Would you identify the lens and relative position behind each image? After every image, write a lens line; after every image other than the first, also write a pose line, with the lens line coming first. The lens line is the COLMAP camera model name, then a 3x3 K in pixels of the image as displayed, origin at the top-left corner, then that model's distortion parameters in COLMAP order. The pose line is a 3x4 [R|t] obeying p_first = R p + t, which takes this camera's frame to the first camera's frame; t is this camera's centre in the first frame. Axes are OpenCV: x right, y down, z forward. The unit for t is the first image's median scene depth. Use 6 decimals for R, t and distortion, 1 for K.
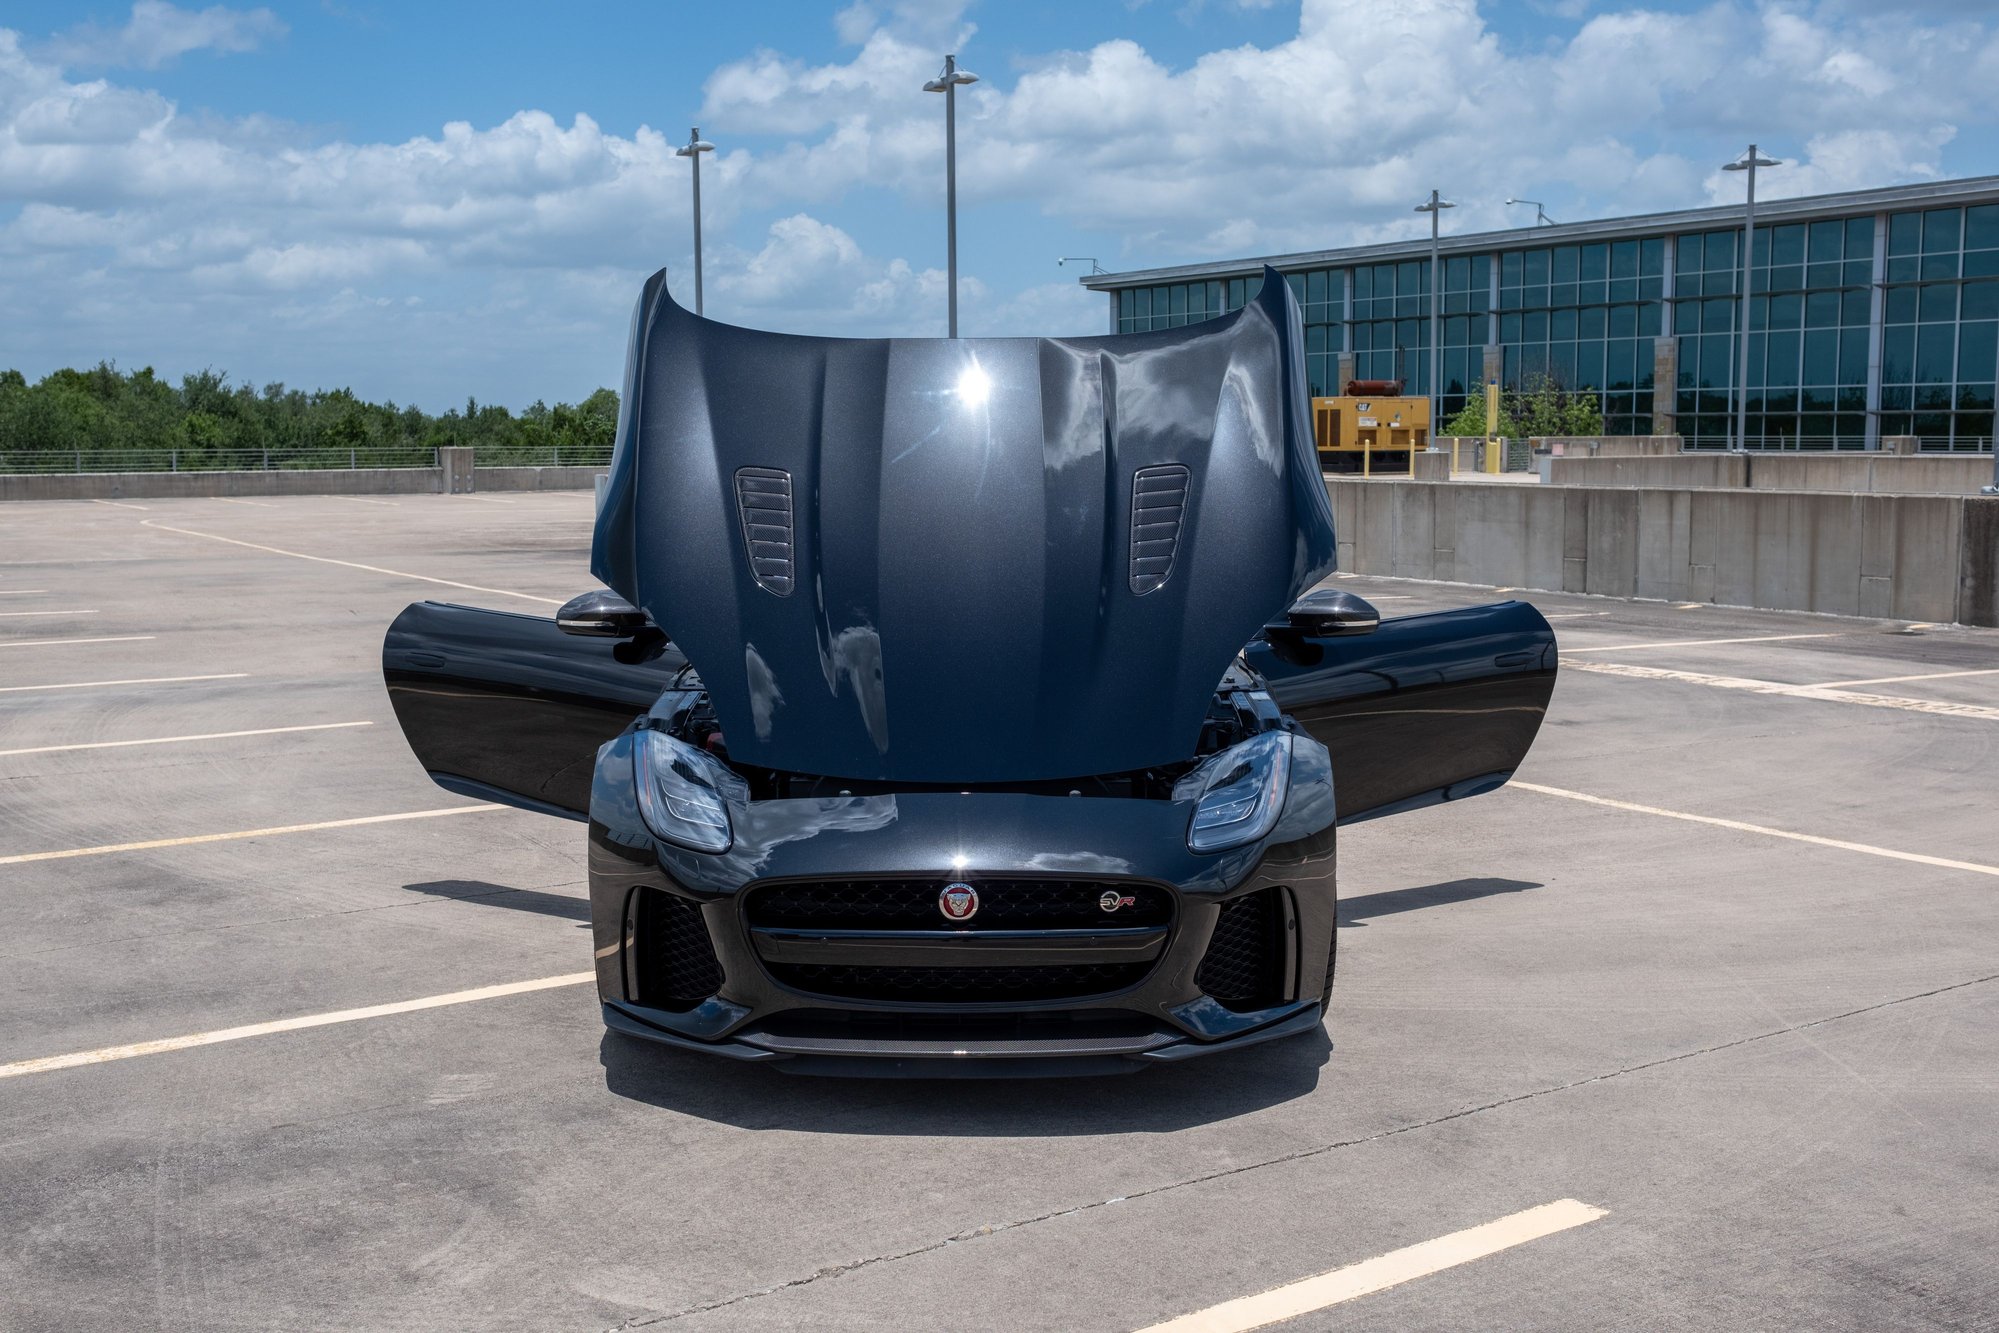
lens RADIAL K [[2023.1, 0, 997.1], [0, 2023.1, 684.1], [0, 0, 1]] dist [-0.008979, 0.019280]
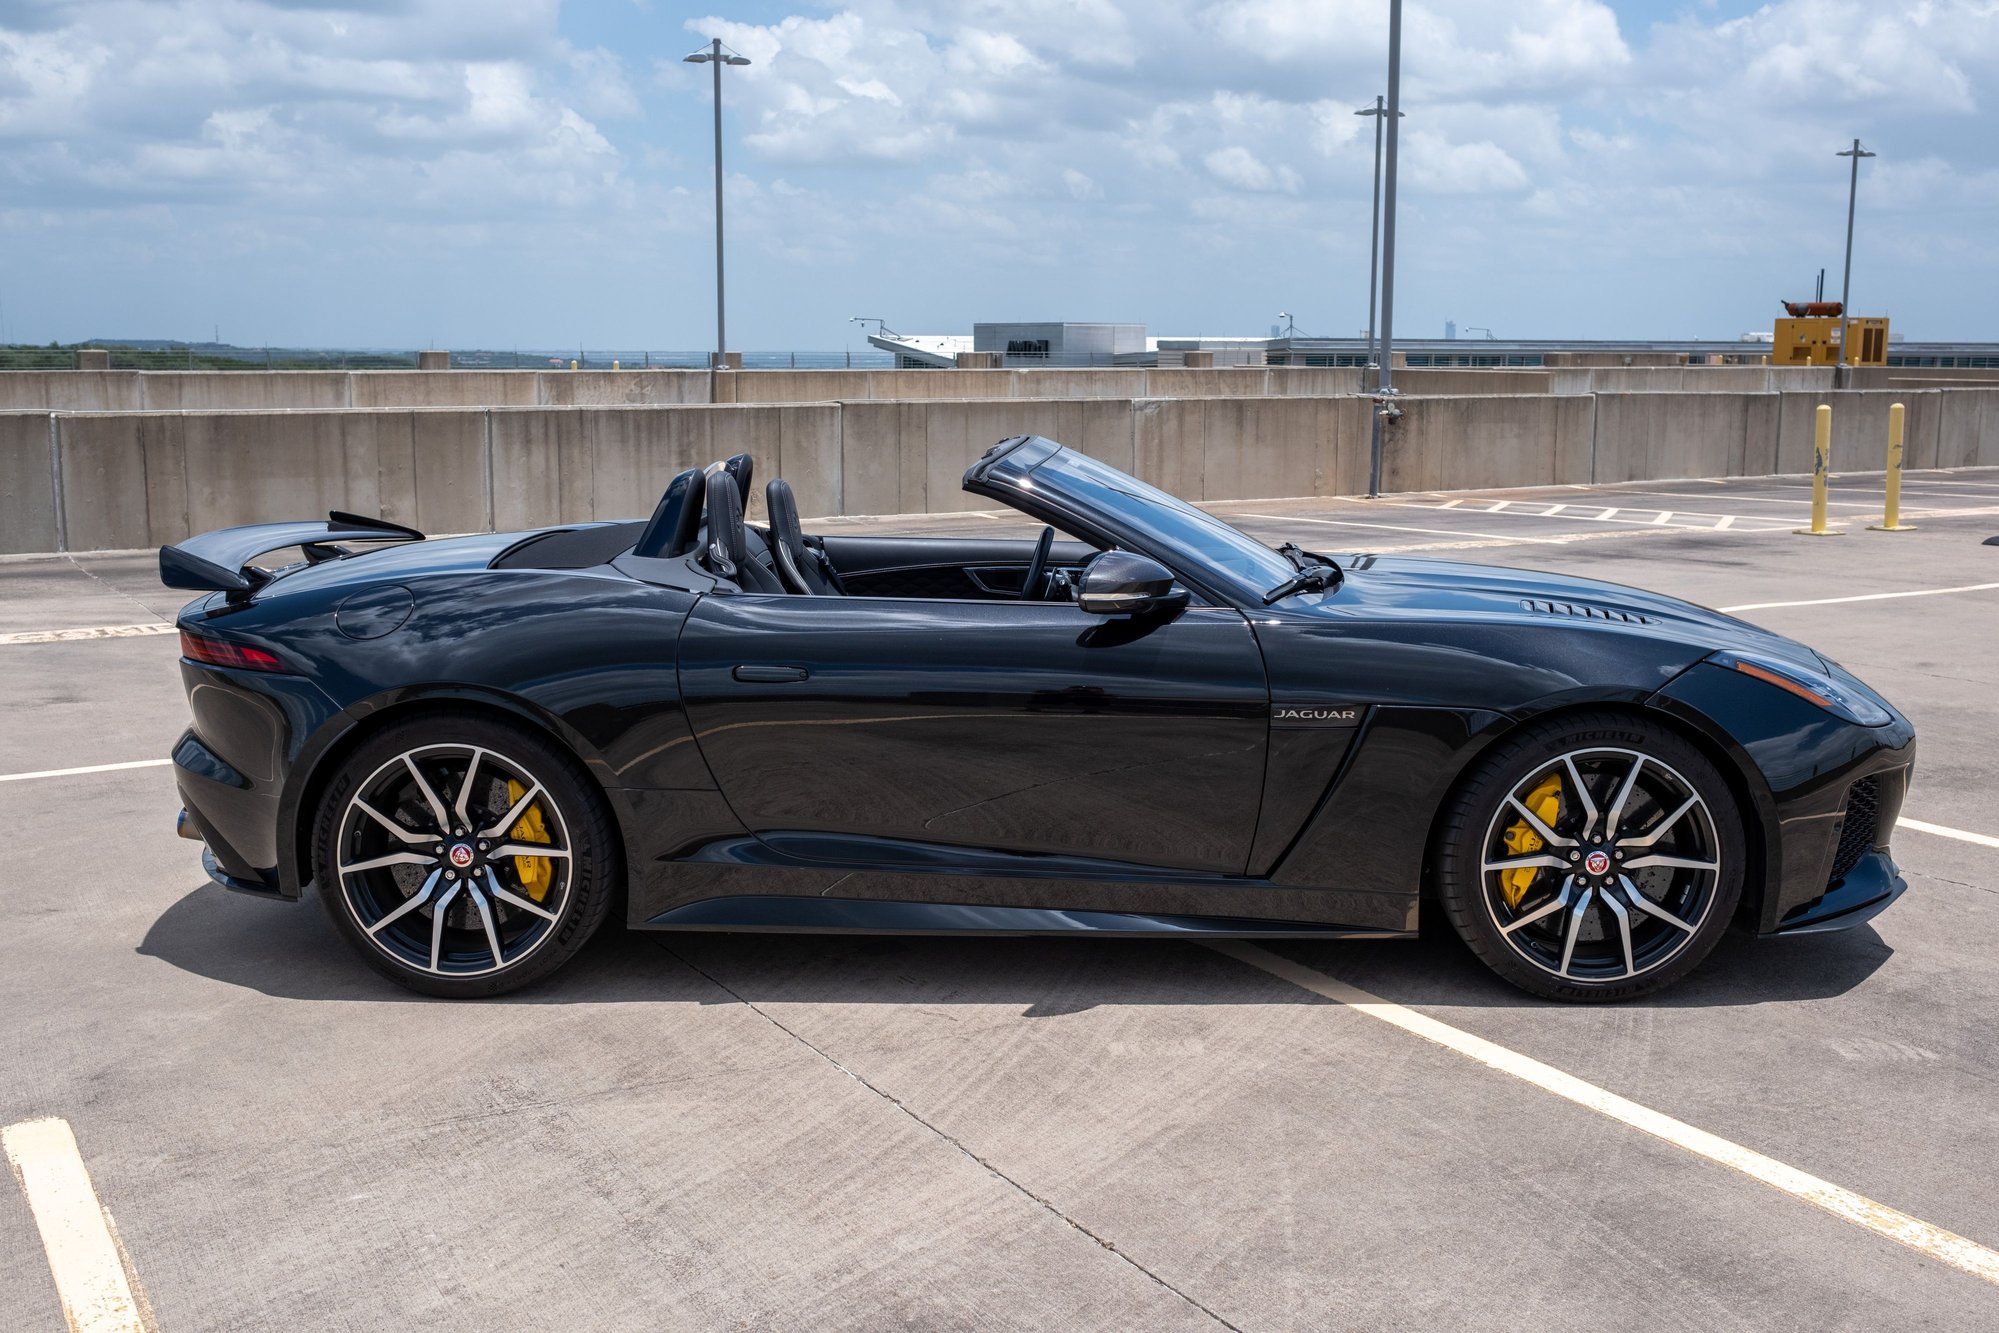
lens RADIAL K [[2020.9, 0, 1026.5], [0, 2020.9, 664.6], [0, 0, 1]] dist [-0.007583, 0.023011]
pose [[0.030609, -0.151501, 0.987983, -1.052770], [0.120107, 0.981842, 0.146839, -0.140491], [-0.992289, 0.114169, 0.048250, 1.198592]]
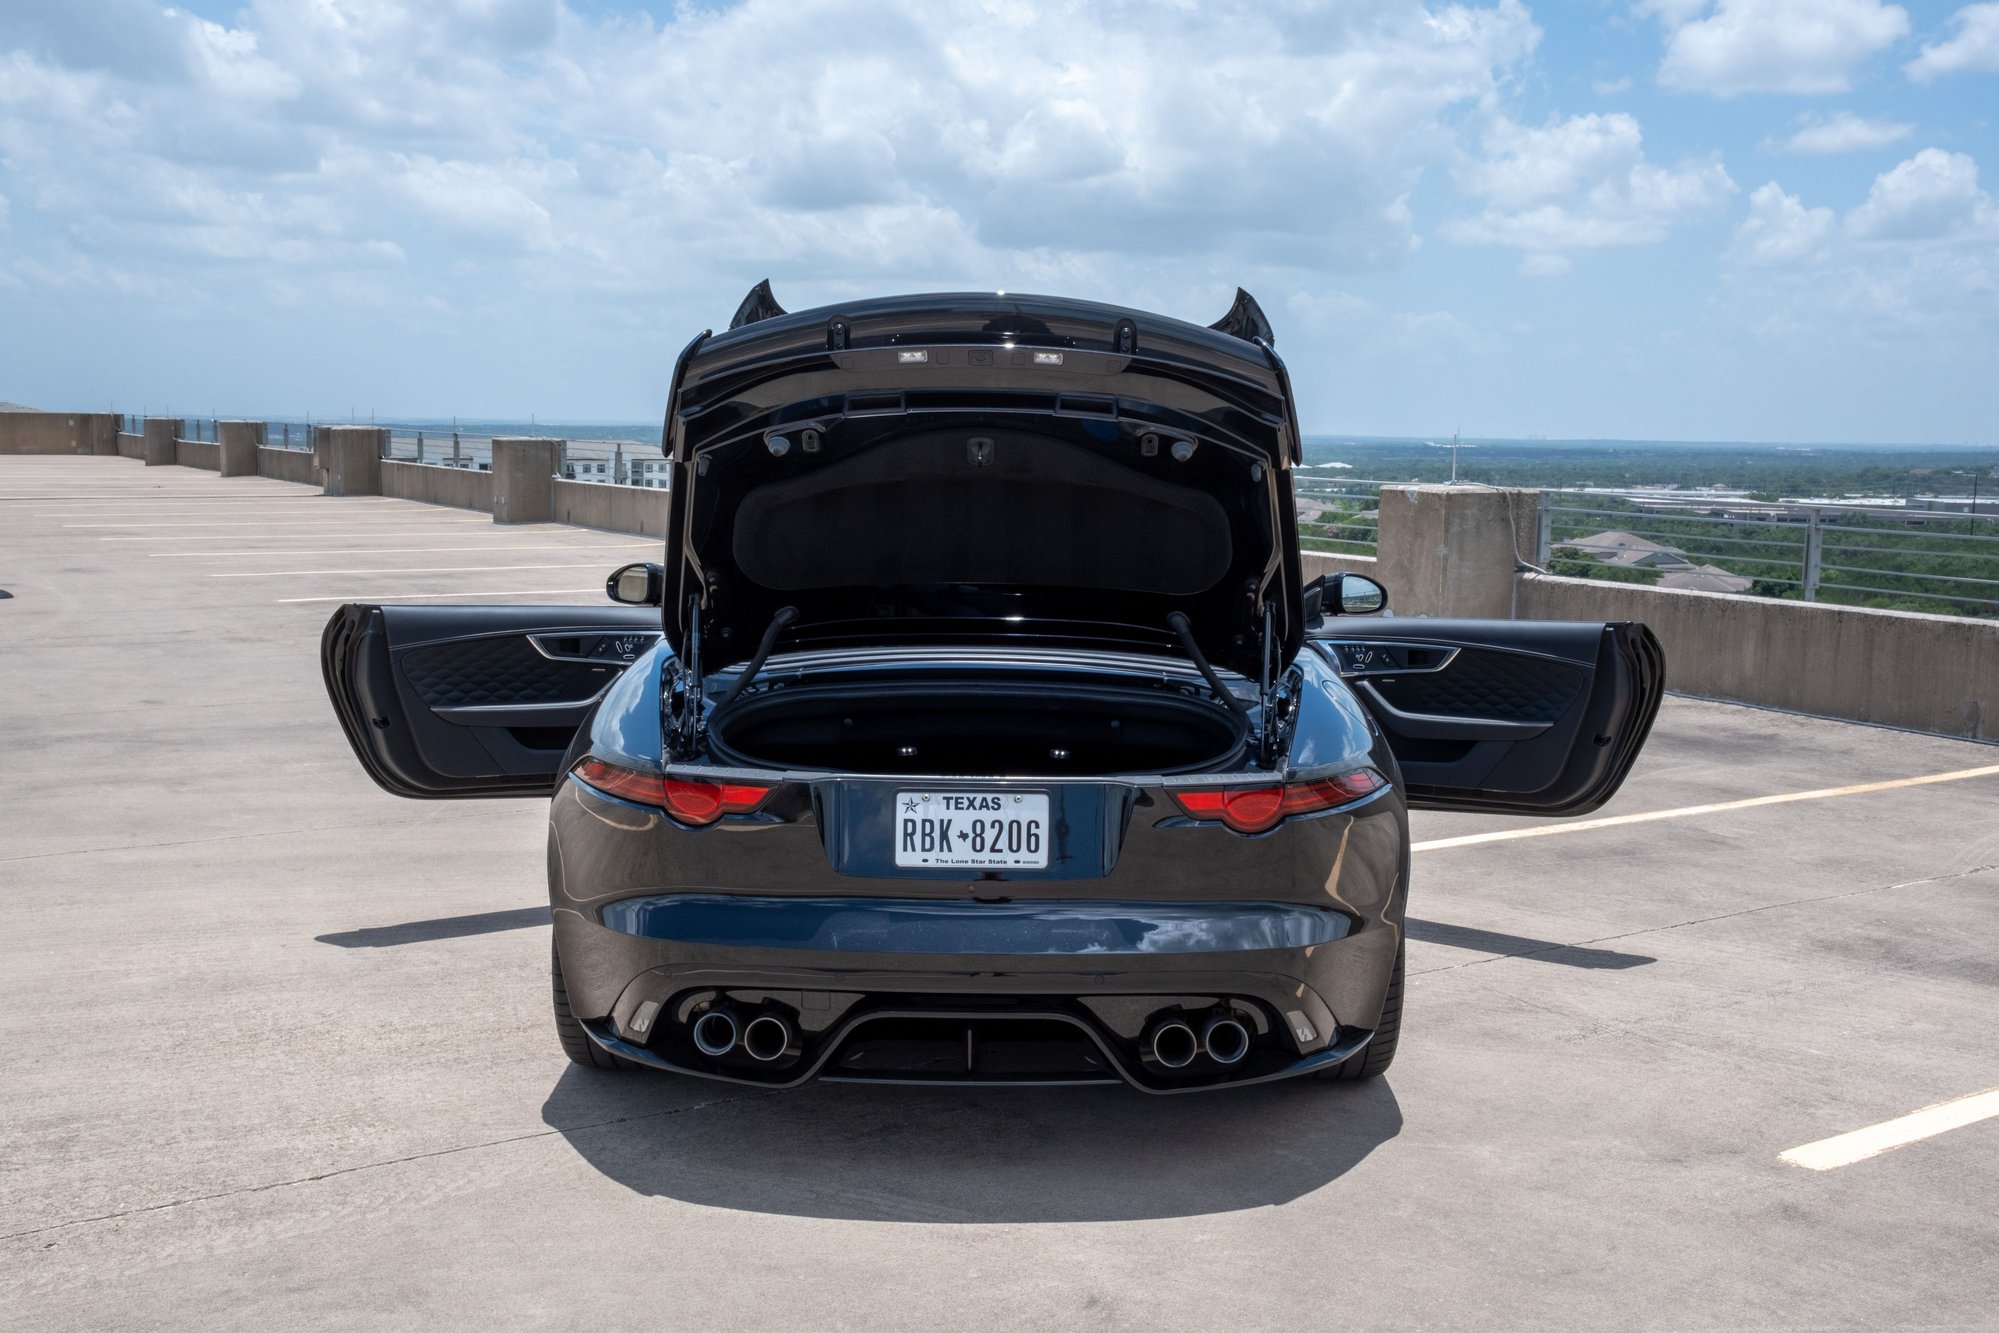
lens RADIAL K [[2022.3, 0, 1000.1], [0, 2022.3, 665.3], [0, 0, 1]] dist [-0.011052, 0.019876]
pose [[-0.999767, -0.014706, 0.015830, -0.040144], [-0.010376, 0.969404, 0.245251, -0.294755], [-0.018952, 0.245029, -0.969330, 2.359244]]
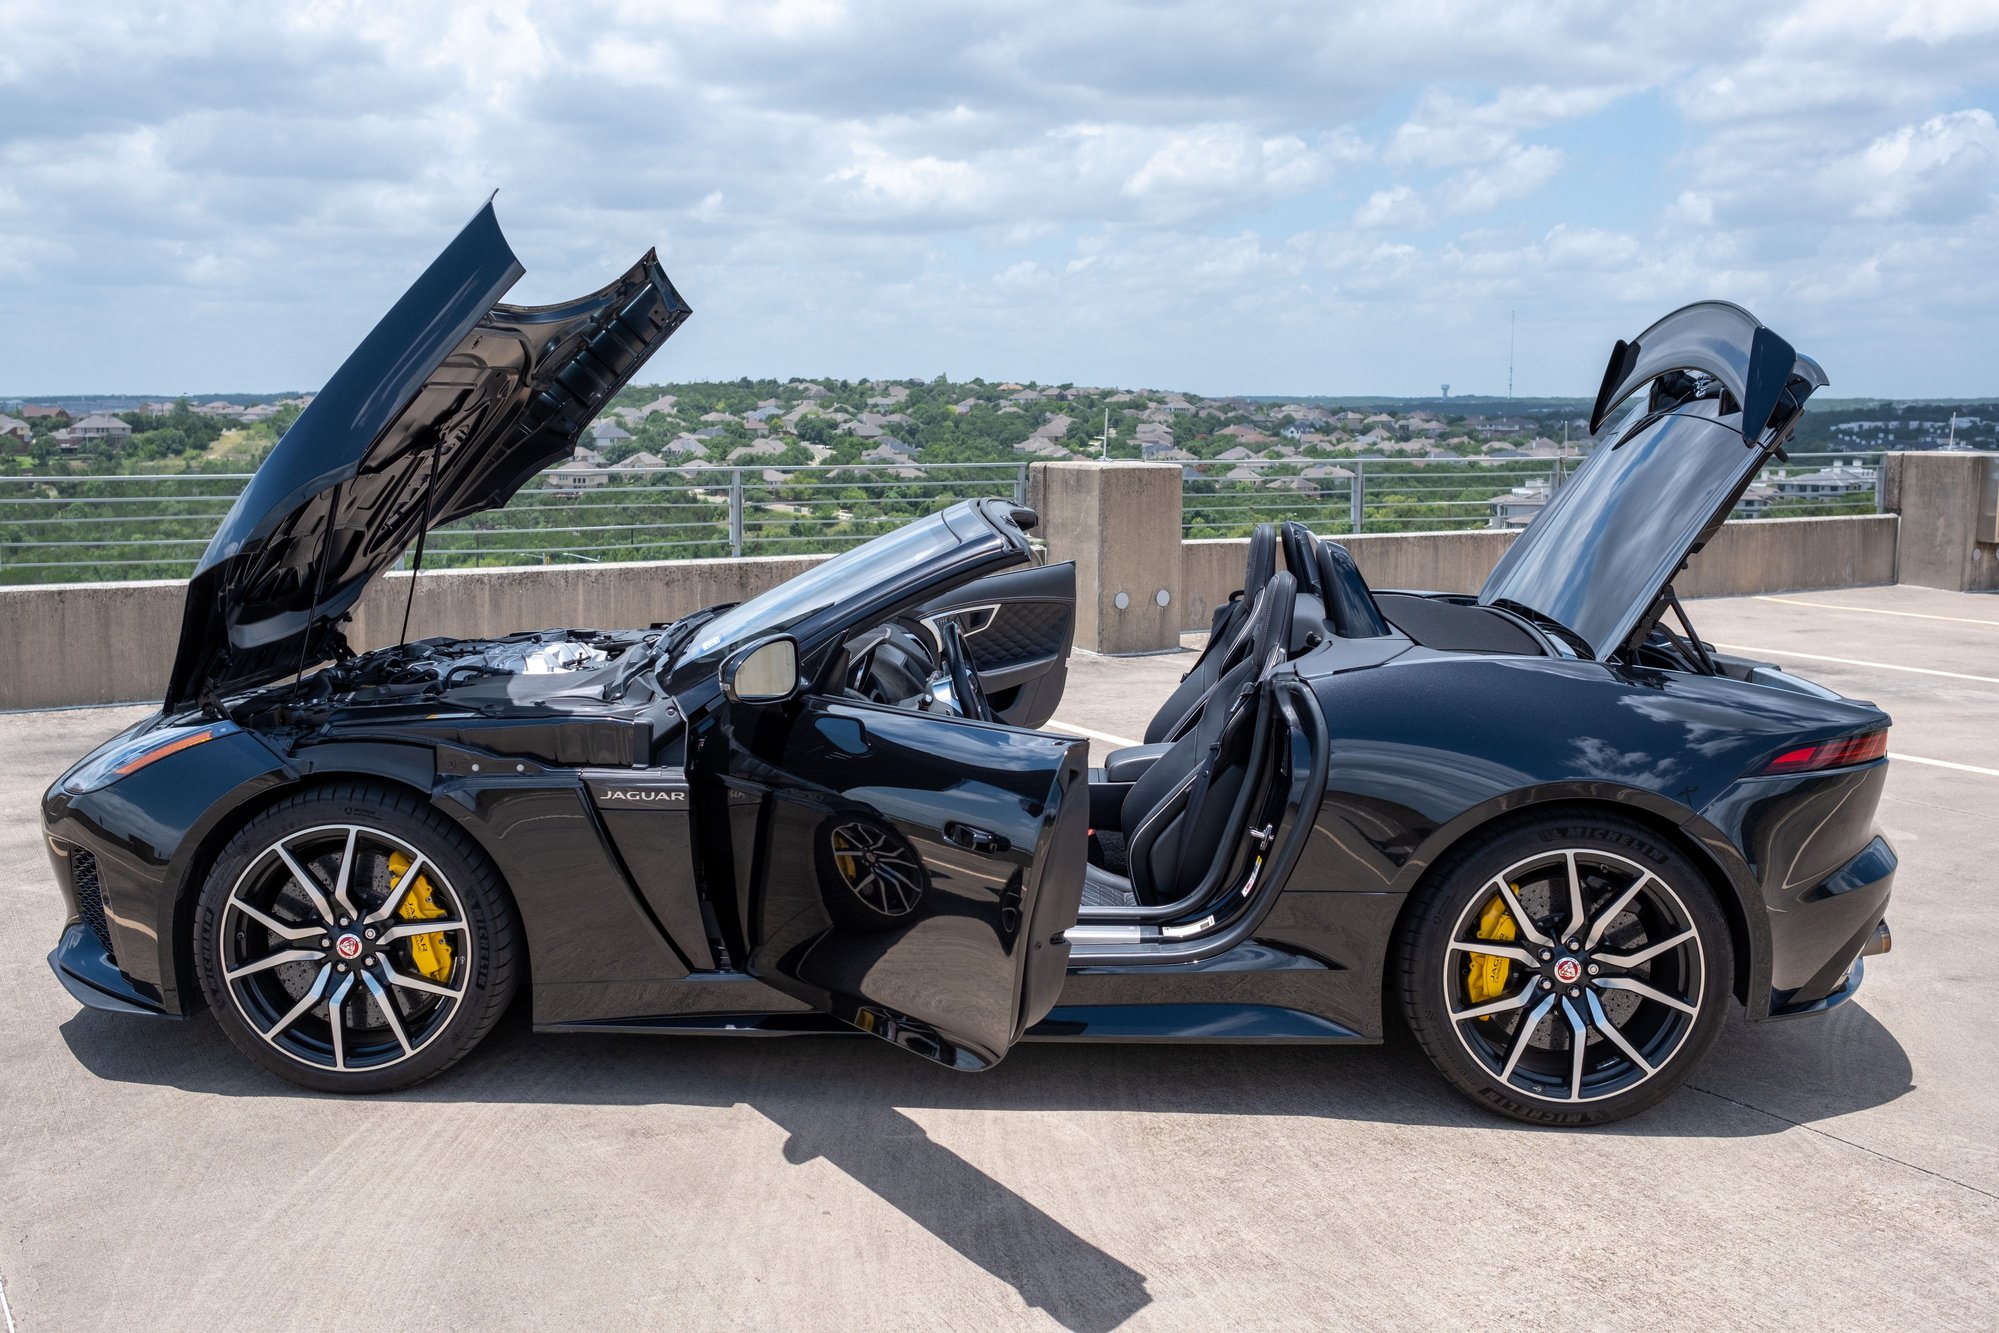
lens RADIAL K [[2032.3, 0, 998.0], [0, 2032.3, 667.9], [0, 0, 1]] dist [-0.004287, 0.022257]
pose [[-0.035978, 0.134164, -0.990306, 0.961741], [-0.130849, 0.981784, 0.137763, -0.160035], [0.990749, 0.134537, -0.017768, 1.271160]]
